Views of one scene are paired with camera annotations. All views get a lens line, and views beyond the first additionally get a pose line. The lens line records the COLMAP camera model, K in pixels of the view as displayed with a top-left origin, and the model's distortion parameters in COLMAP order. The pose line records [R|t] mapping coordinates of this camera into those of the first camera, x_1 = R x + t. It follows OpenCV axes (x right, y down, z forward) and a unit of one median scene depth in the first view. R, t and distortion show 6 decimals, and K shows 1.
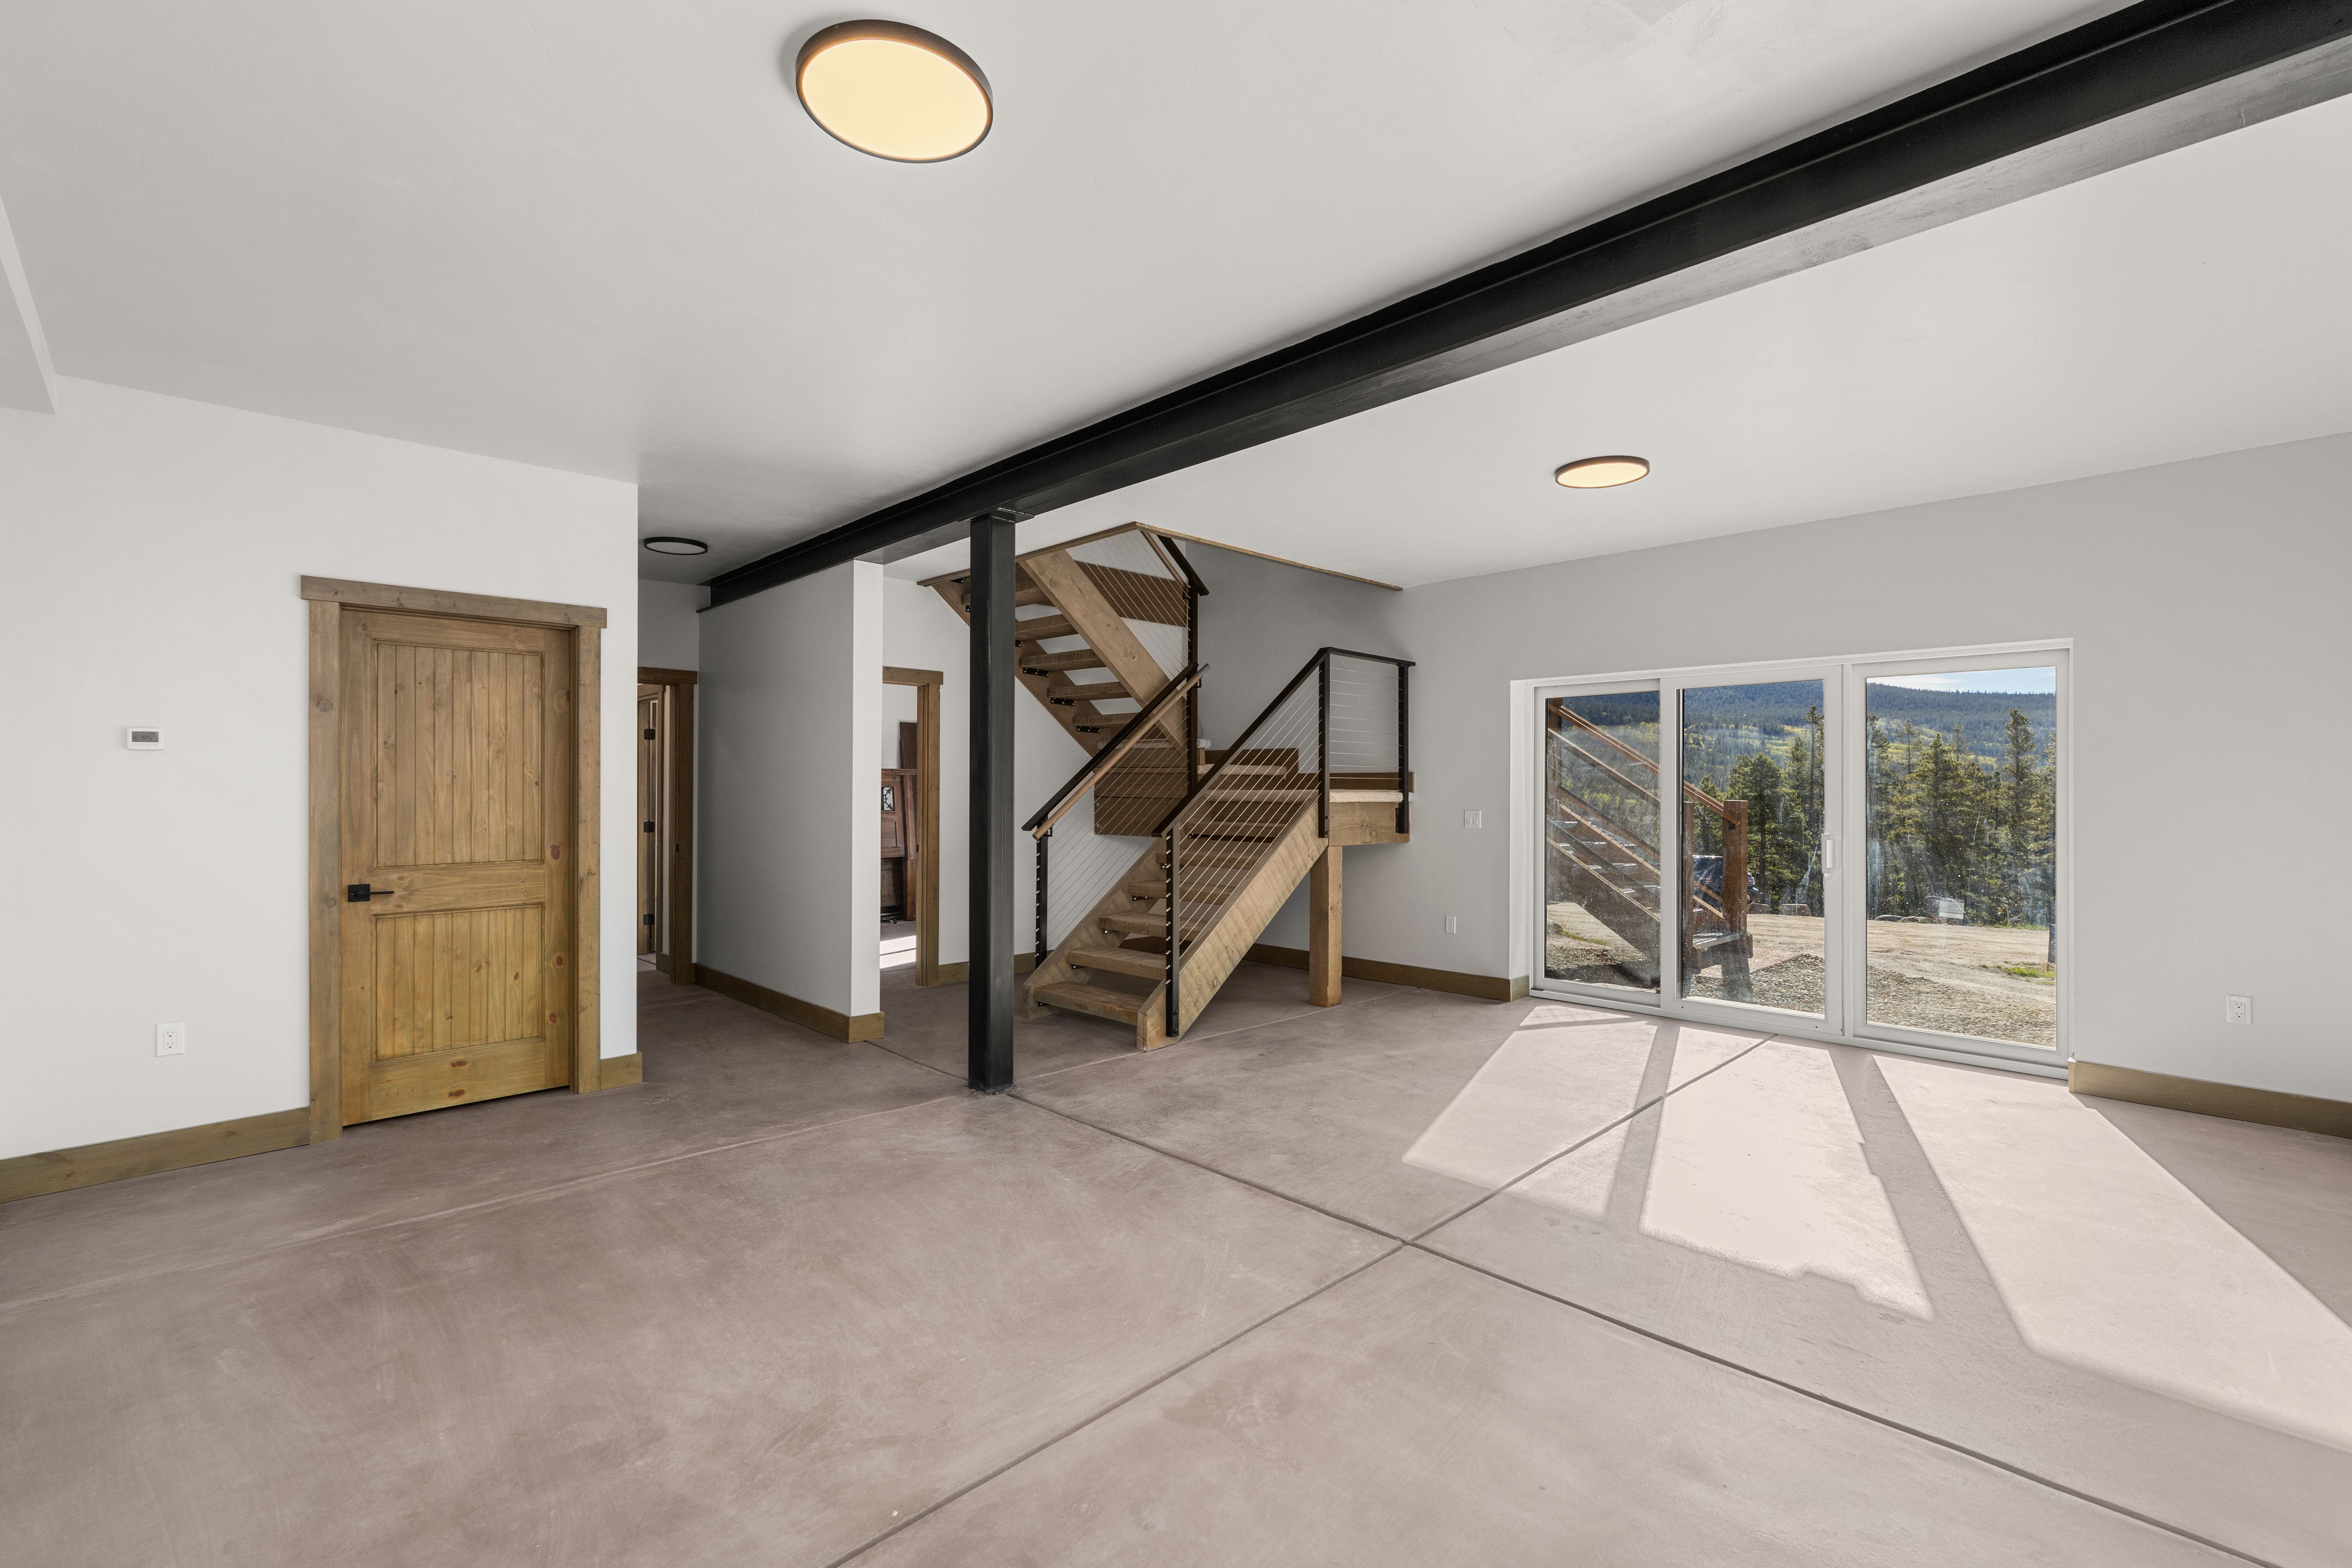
lens RADIAL K [[1032.3, 0, 1168.2], [0, 1032.3, 785.2], [0, 0, 1]] dist [-0.001464, 0.000194]
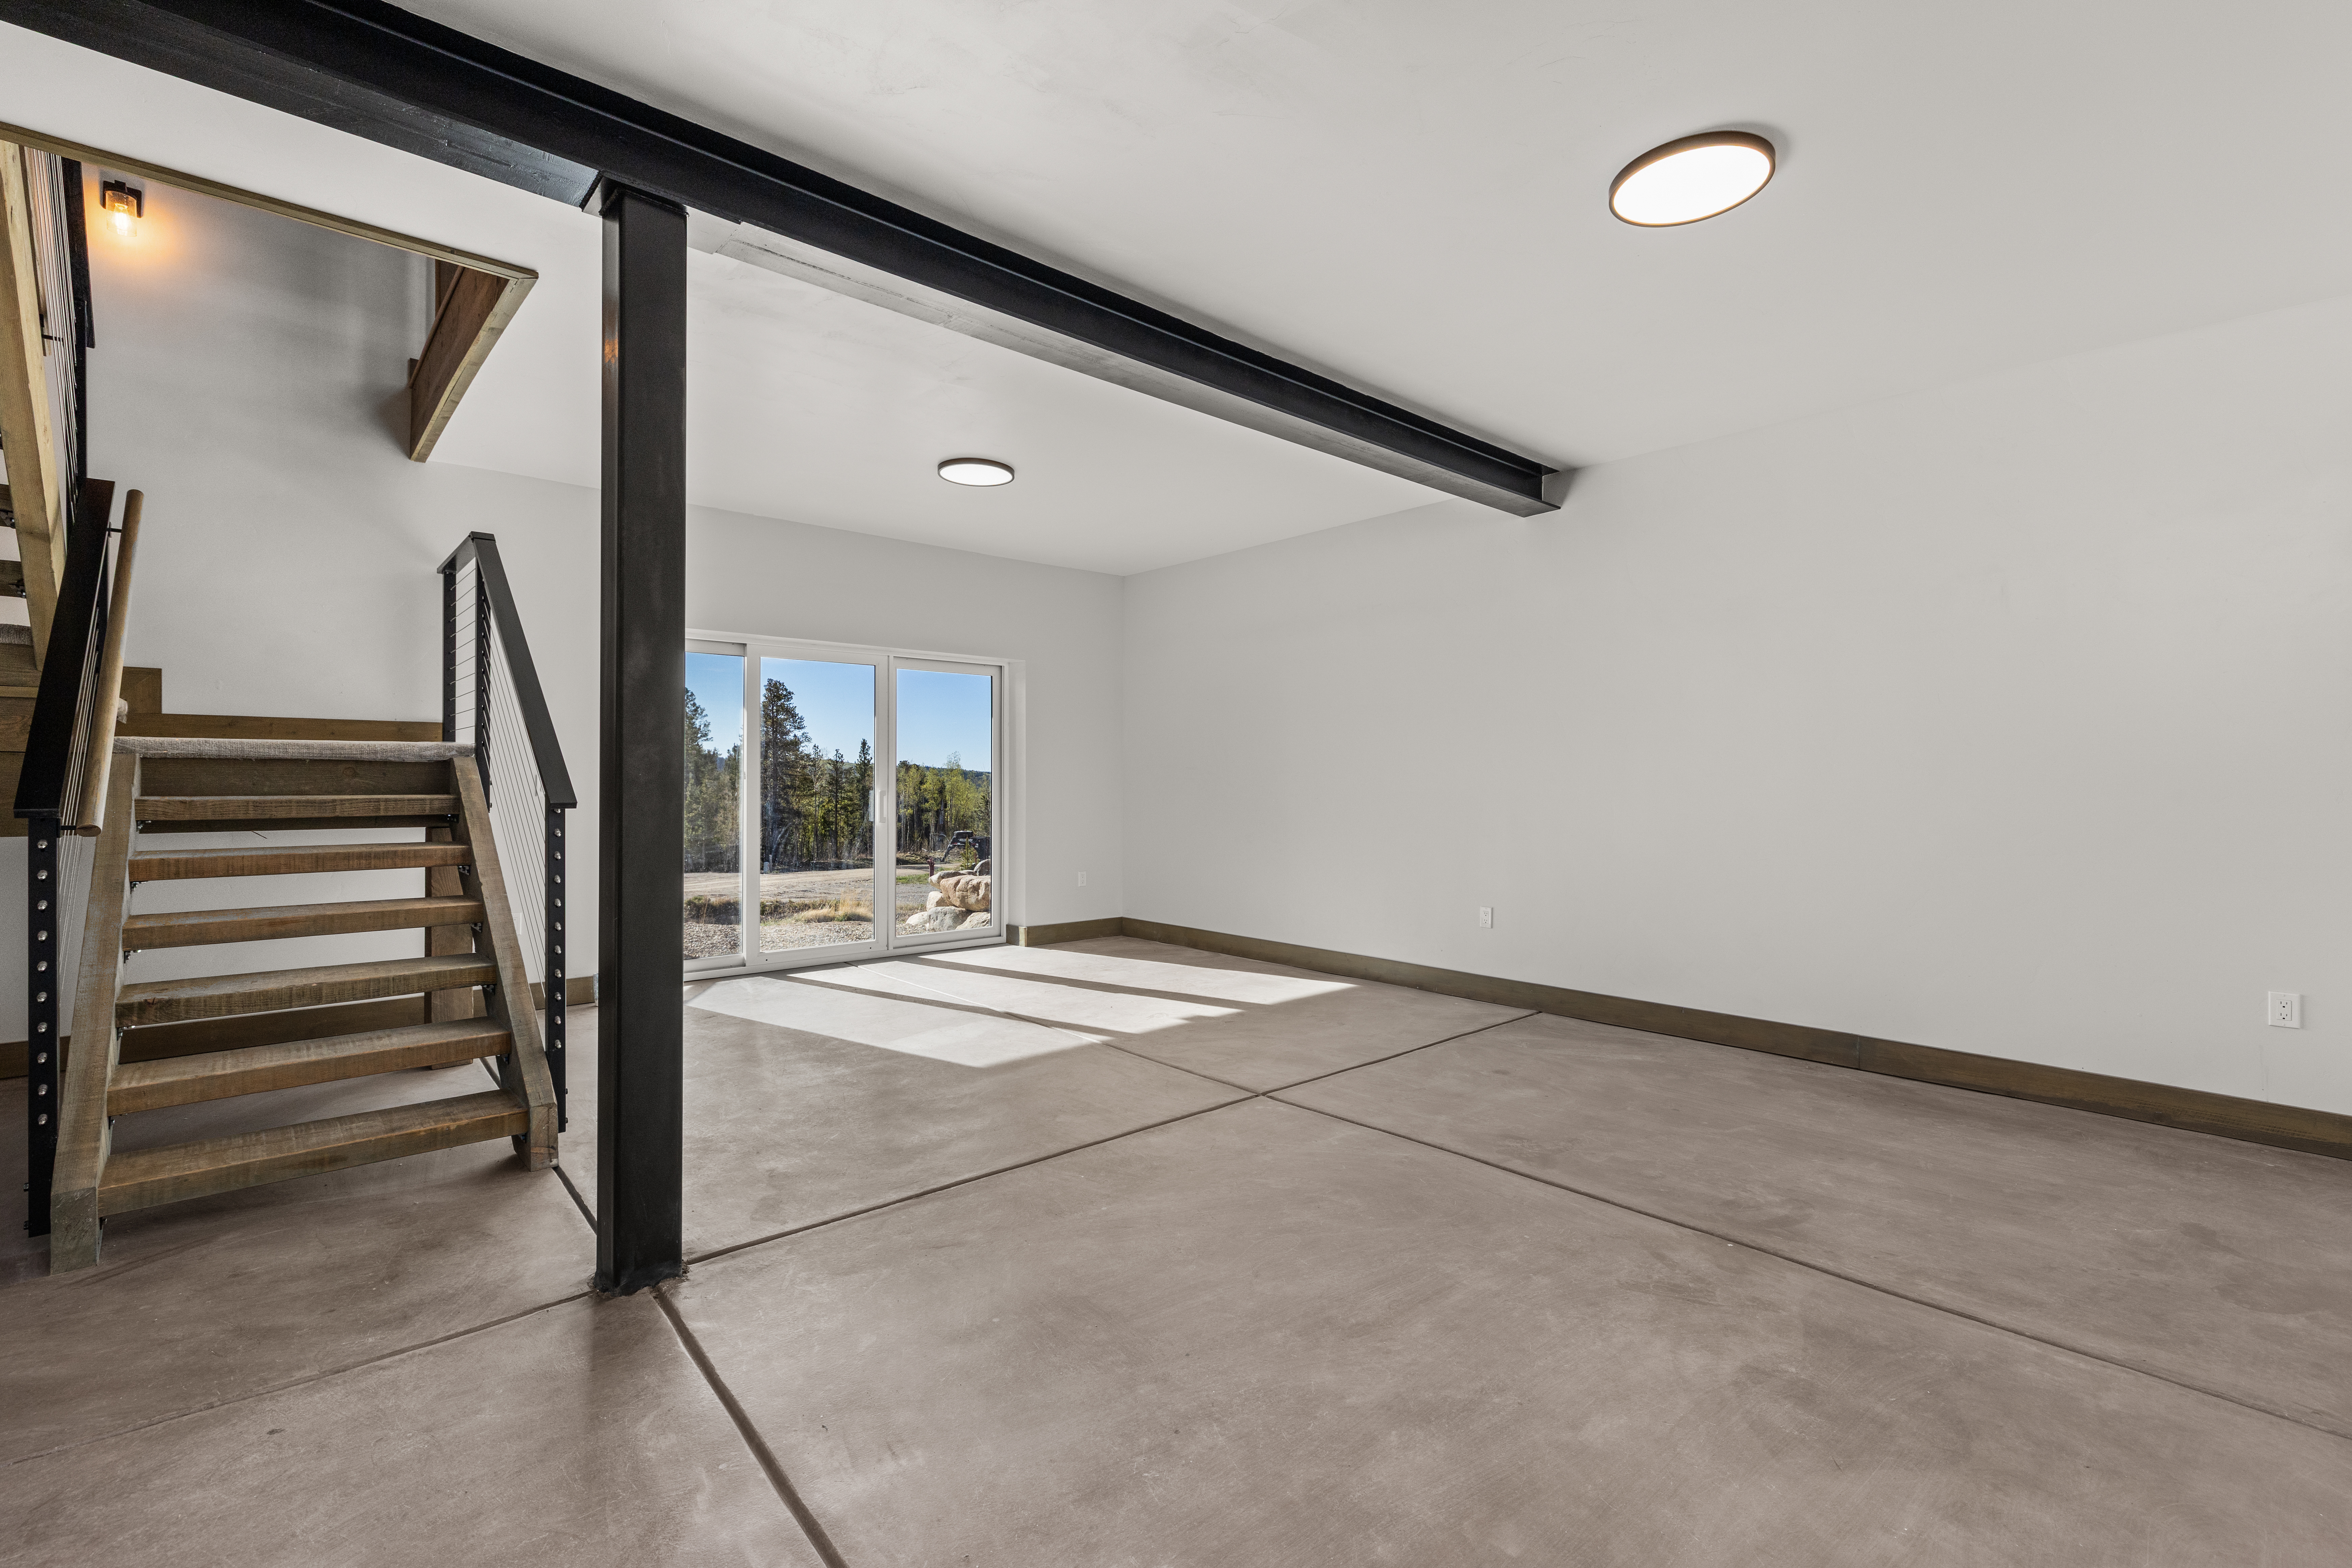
lens RADIAL K [[1032.3, 0, 1168.2], [0, 1032.3, 785.2], [0, 0, 1]] dist [-0.001464, 0.000194]
pose [[0.030647, -0.005800, 0.999513, -0.780579], [-0.004847, 0.999971, 0.005951, 0.039202], [-0.999519, -0.005027, 0.030618, 0.802083]]
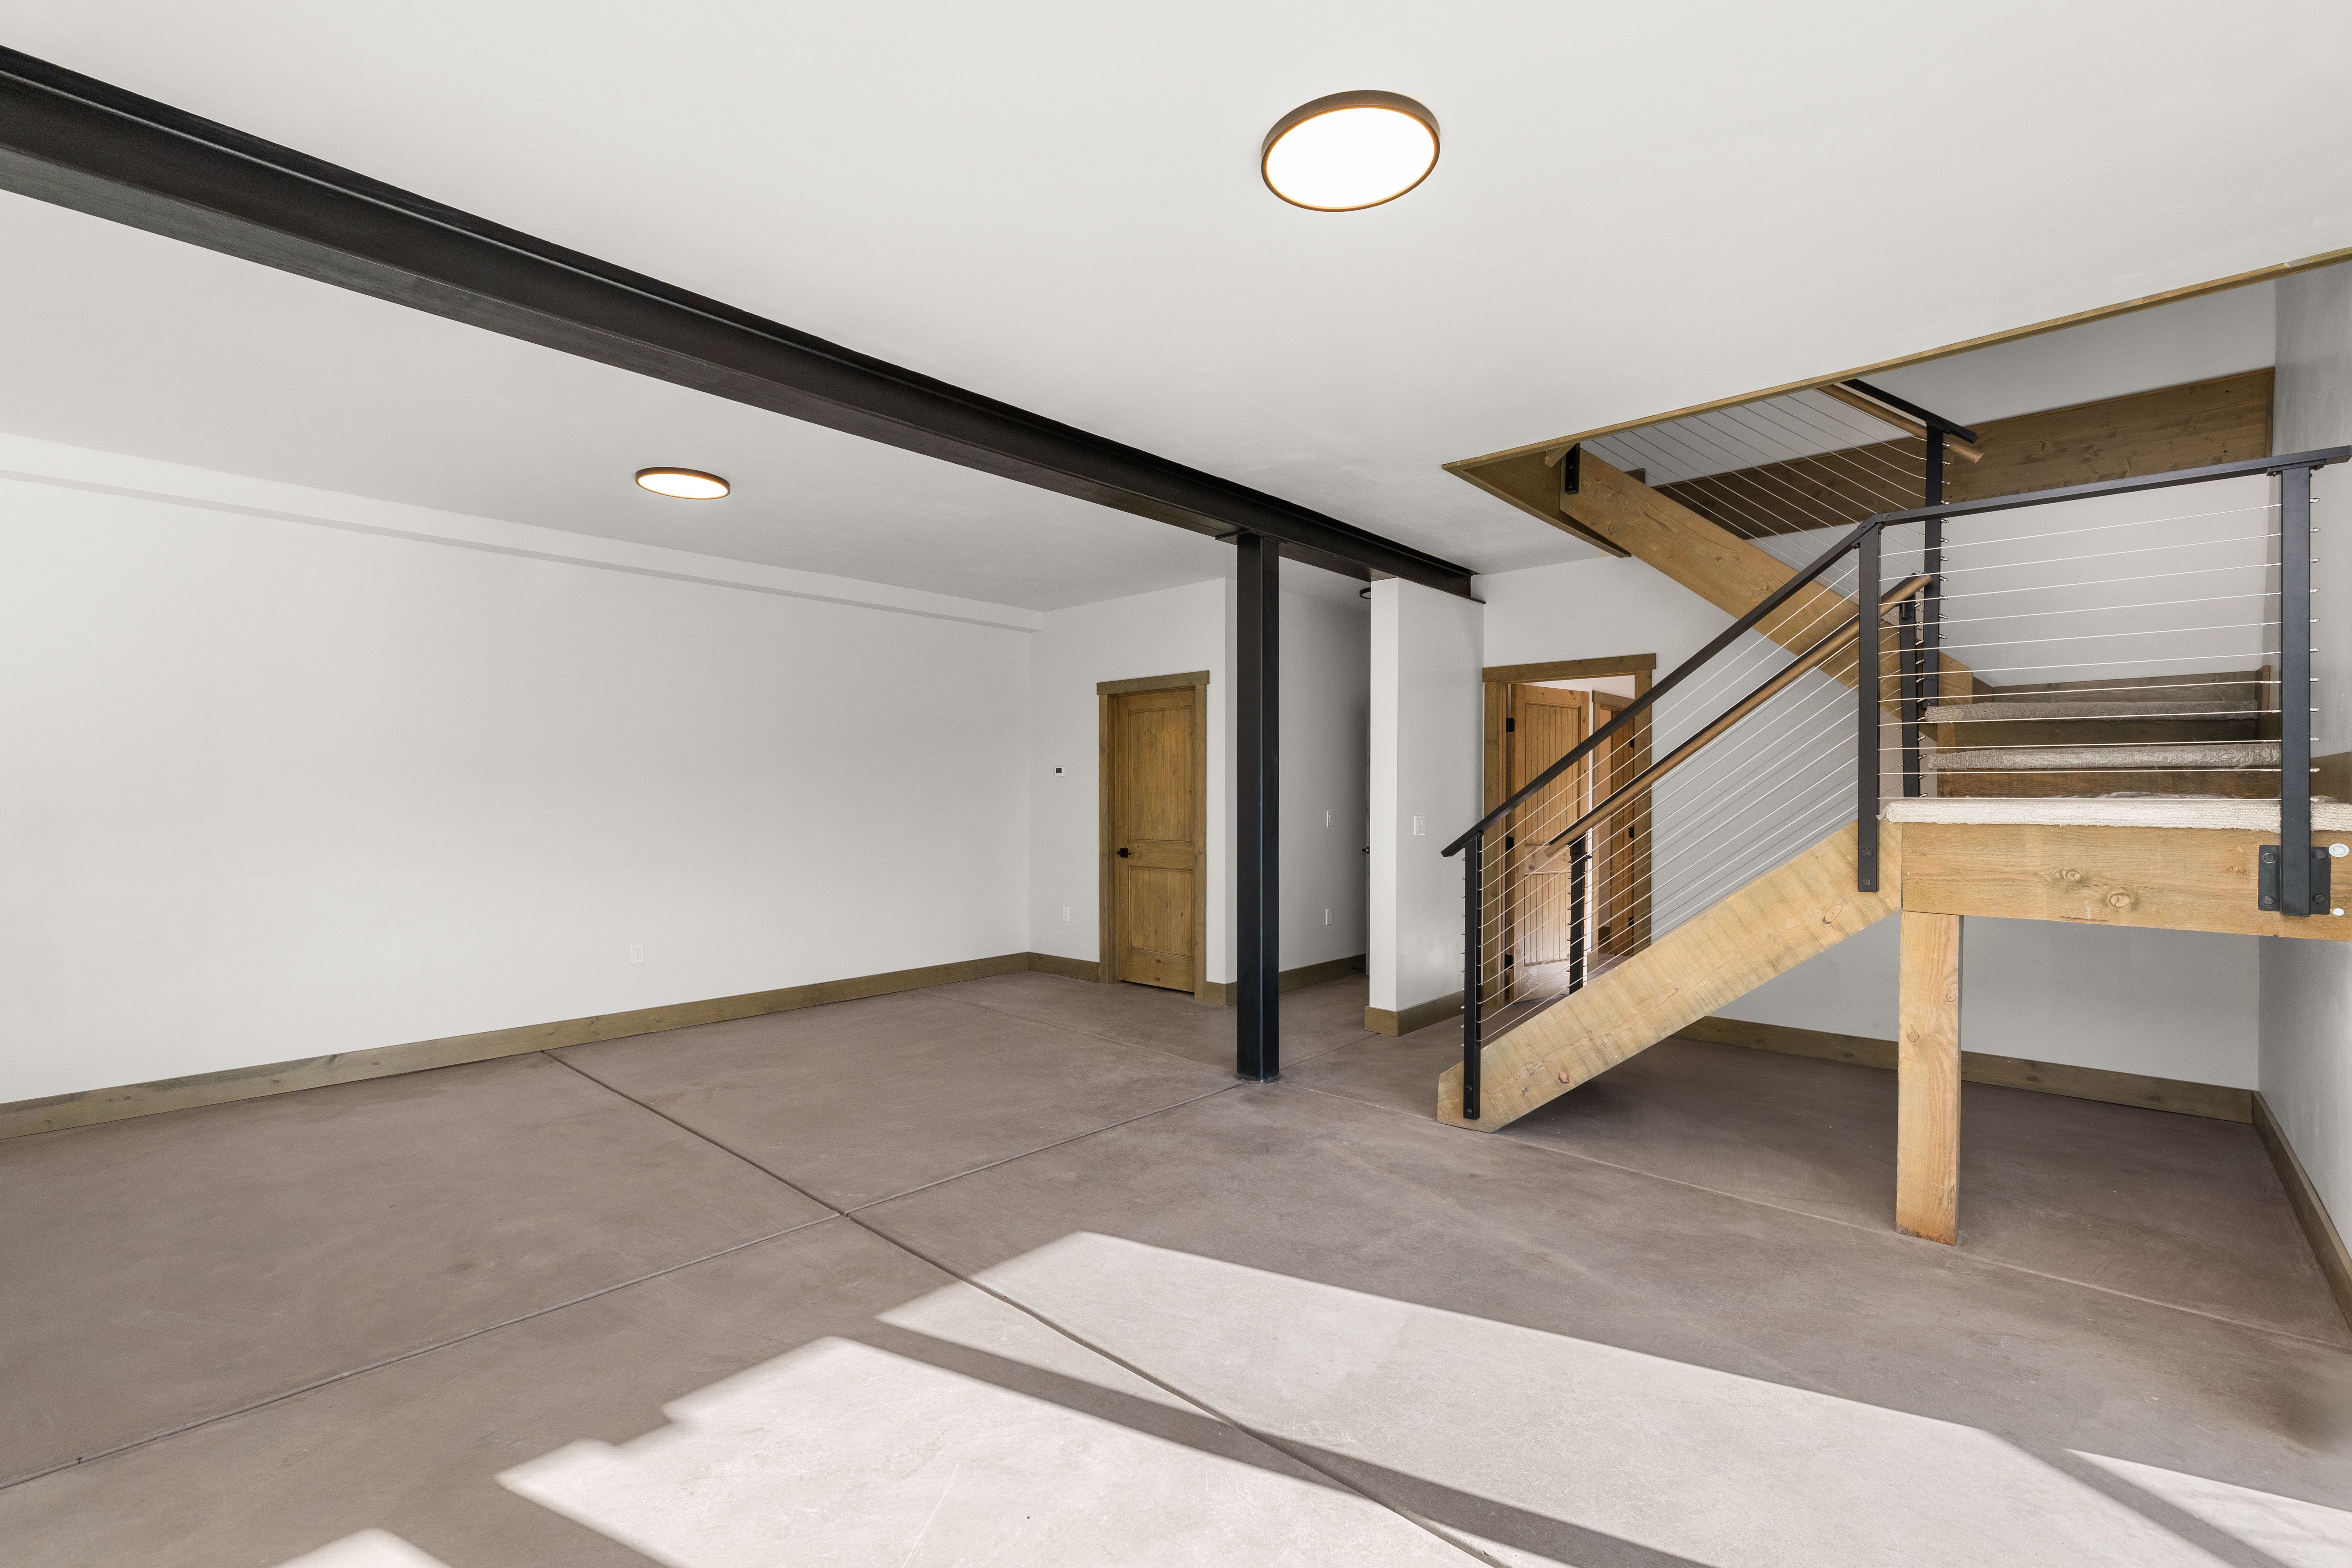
lens RADIAL K [[1012.3, 0, 1134.3], [0, 1012.3, 795.8], [0, 0, 1]] dist [0.000654, 0.000097]
pose [[0.036956, 0.000575, -0.999317, 0.967771], [0.001768, 0.999998, 0.000641, 0.003932], [0.999315, -0.001791, 0.036955, 0.939762]]
